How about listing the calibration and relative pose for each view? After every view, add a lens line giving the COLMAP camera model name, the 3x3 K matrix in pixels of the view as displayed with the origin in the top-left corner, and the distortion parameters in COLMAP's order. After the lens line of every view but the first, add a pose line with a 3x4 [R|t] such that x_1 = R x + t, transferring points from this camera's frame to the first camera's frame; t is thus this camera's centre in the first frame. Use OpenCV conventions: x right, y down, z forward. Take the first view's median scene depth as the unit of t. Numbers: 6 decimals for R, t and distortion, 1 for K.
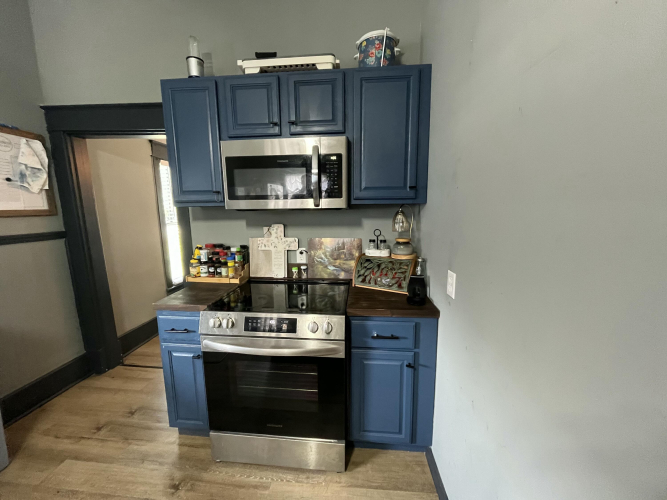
lens RADIAL K [[270.1, 0, 331.9], [0, 270.1, 250.1], [0, 0, 1]] dist [-0.001544, -0.000351]
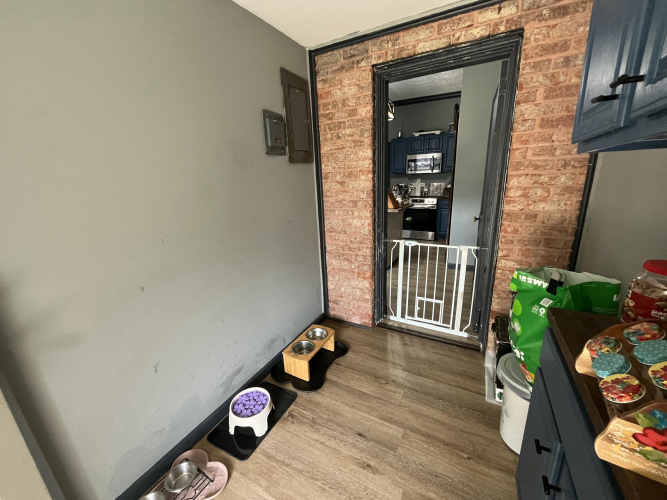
lens RADIAL K [[270.1, 0, 332.6], [0, 270.1, 250.2], [0, 0, 1]] dist [-0.001544, -0.000351]
pose [[0.915502, 0.086308, -0.392947, 0.214202], [-0.045701, 0.992706, 0.111567, 0.484826], [0.399710, -0.084182, 0.912768, -2.670679]]
